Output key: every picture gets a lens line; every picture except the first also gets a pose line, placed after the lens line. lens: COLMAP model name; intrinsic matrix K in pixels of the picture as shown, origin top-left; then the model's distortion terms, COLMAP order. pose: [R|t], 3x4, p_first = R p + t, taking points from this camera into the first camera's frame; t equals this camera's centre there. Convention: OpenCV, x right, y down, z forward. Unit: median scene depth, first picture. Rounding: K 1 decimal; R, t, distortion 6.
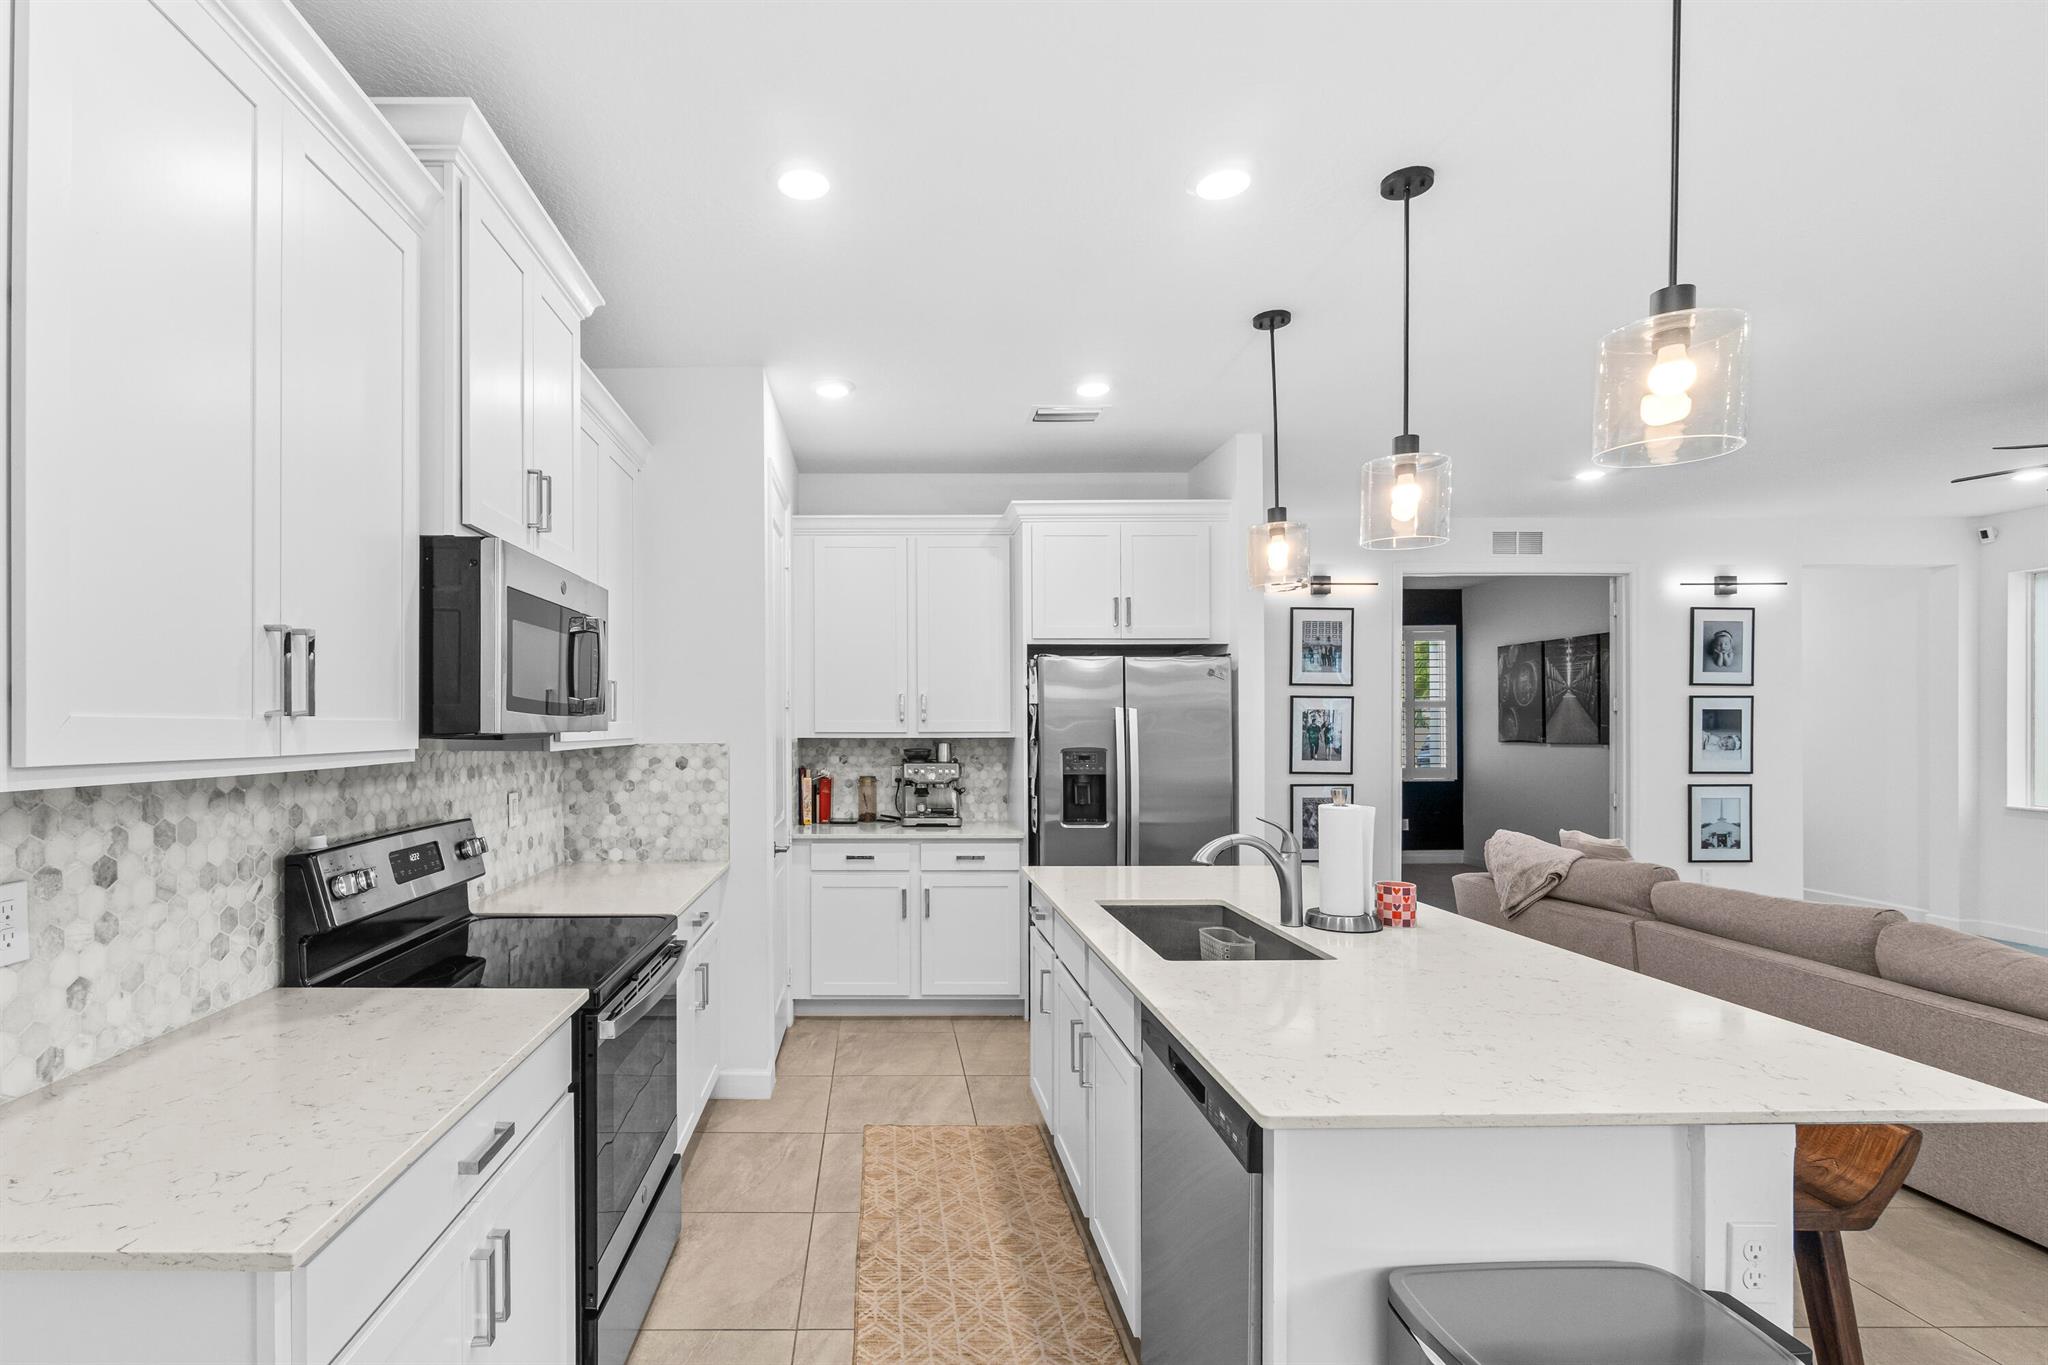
lens RADIAL K [[920.8, 0, 866.0], [0, 920.8, 733.9], [0, 0, 1]] dist [-0.001800, 0.001544]
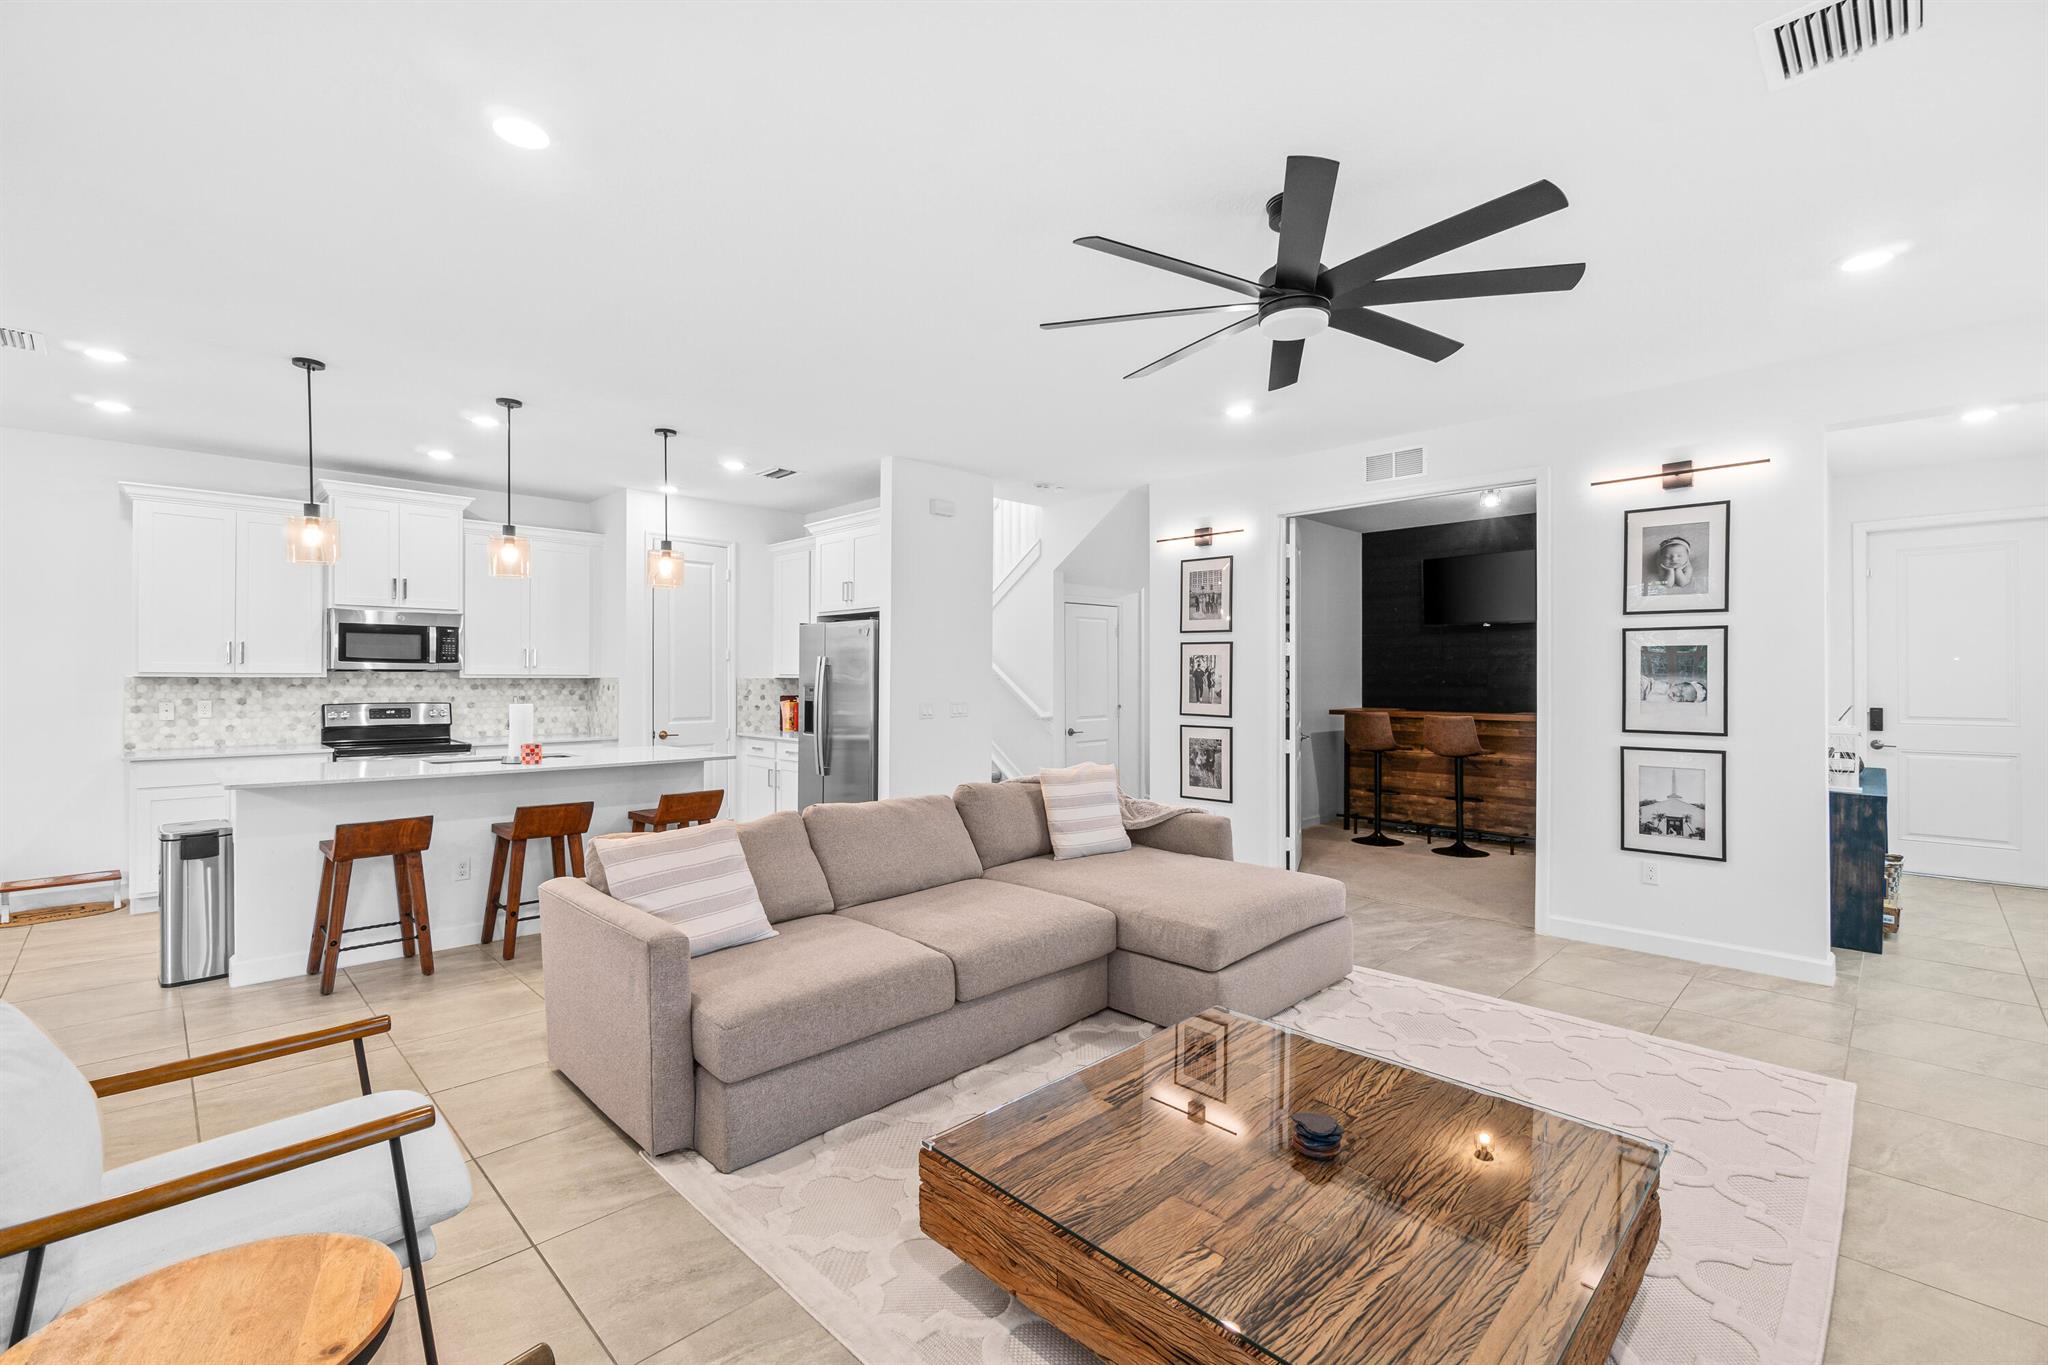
lens RADIAL K [[877.3, 0, 1078.0], [0, 877.3, 688.8], [0, 0, 1]] dist [-0.002232, -0.000134]
pose [[0.724368, 0.009563, -0.689347, 1.583240], [-0.010496, 0.999941, 0.002843, 0.015409], [0.689334, 0.005176, 0.724426, 0.256218]]
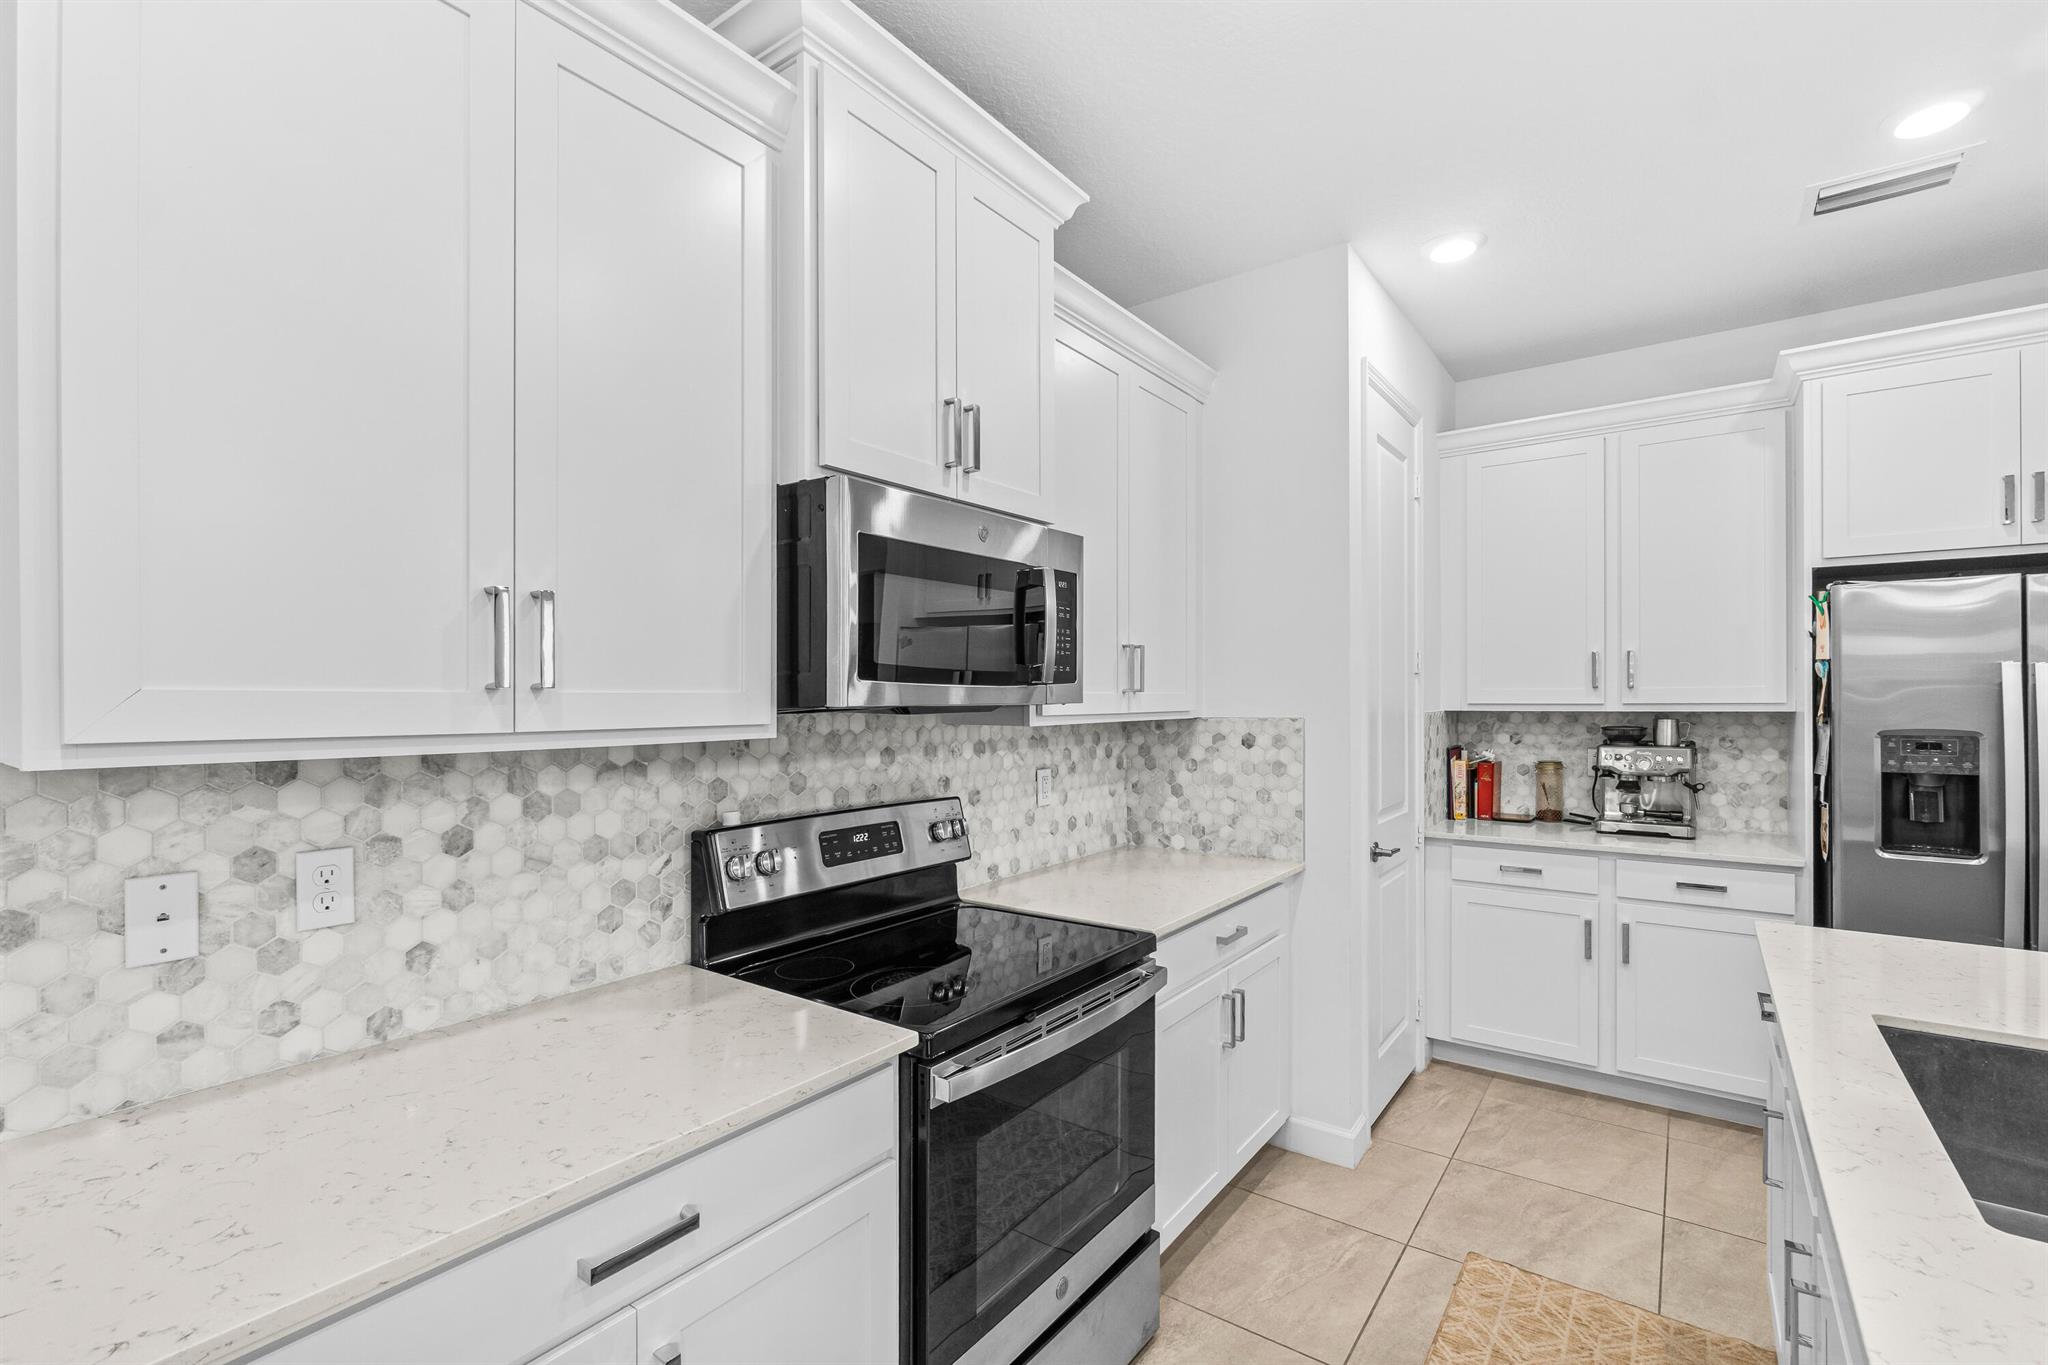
lens RADIAL K [[877.3, 0, 1060.2], [0, 877.3, 706.7], [0, 0, 1]] dist [-0.002232, -0.000134]
pose [[0.819398, 0.002709, -0.573218, 0.099740], [-0.000944, 0.999994, 0.003378, -0.001637], [0.573224, -0.002227, 0.819396, 0.201441]]
